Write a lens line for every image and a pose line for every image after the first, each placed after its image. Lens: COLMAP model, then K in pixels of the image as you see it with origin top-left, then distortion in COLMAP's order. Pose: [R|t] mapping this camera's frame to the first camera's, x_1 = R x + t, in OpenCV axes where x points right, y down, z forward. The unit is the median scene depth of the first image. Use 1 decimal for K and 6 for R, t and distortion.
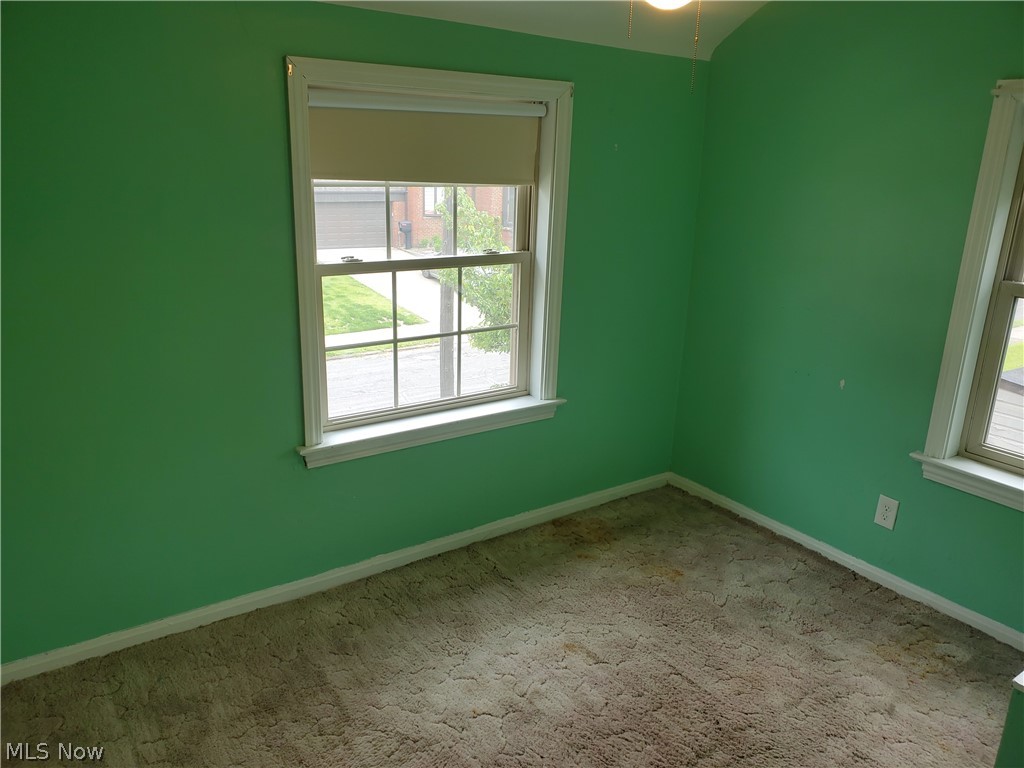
lens RADIAL K [[810.5, 0, 506.6], [0, 810.5, 378.7], [0, 0, 1]] dist [0.011743, -0.002686]
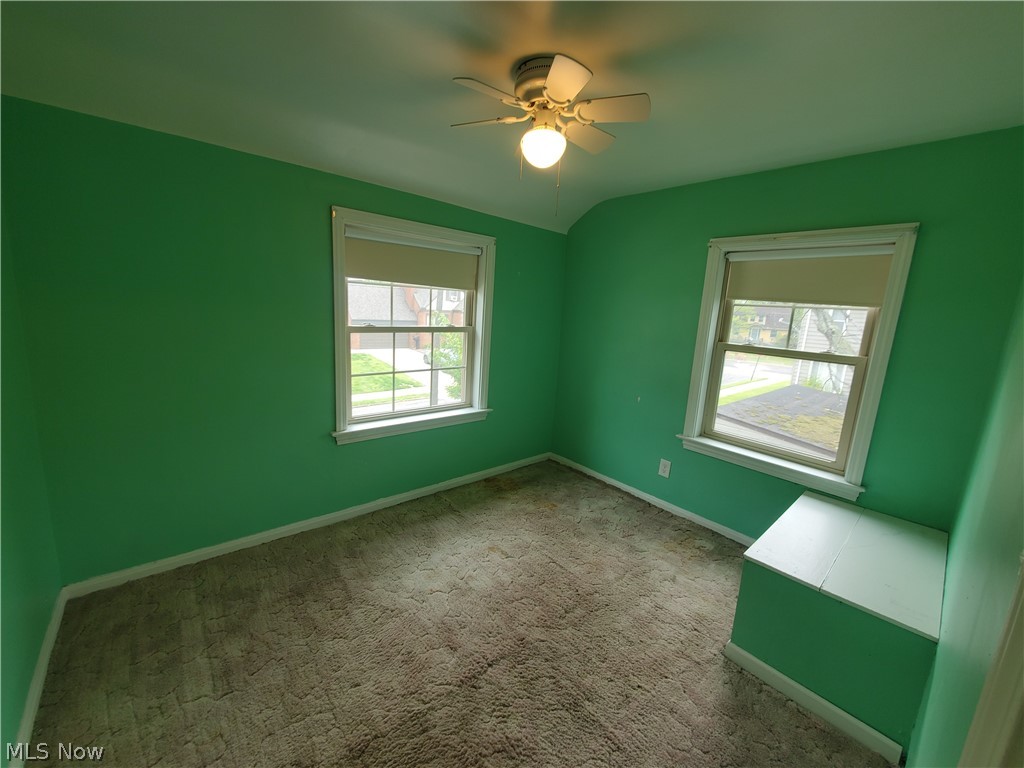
lens RADIAL K [[405.2, 0, 512.4], [0, 405.2, 376.8], [0, 0, 1]] dist [-0.001452, -0.000679]
pose [[0.994765, 0.010027, 0.101695, 0.030616], [0.001259, 0.993897, -0.110307, 0.063634], [-0.102181, 0.109858, 0.988681, 0.113856]]
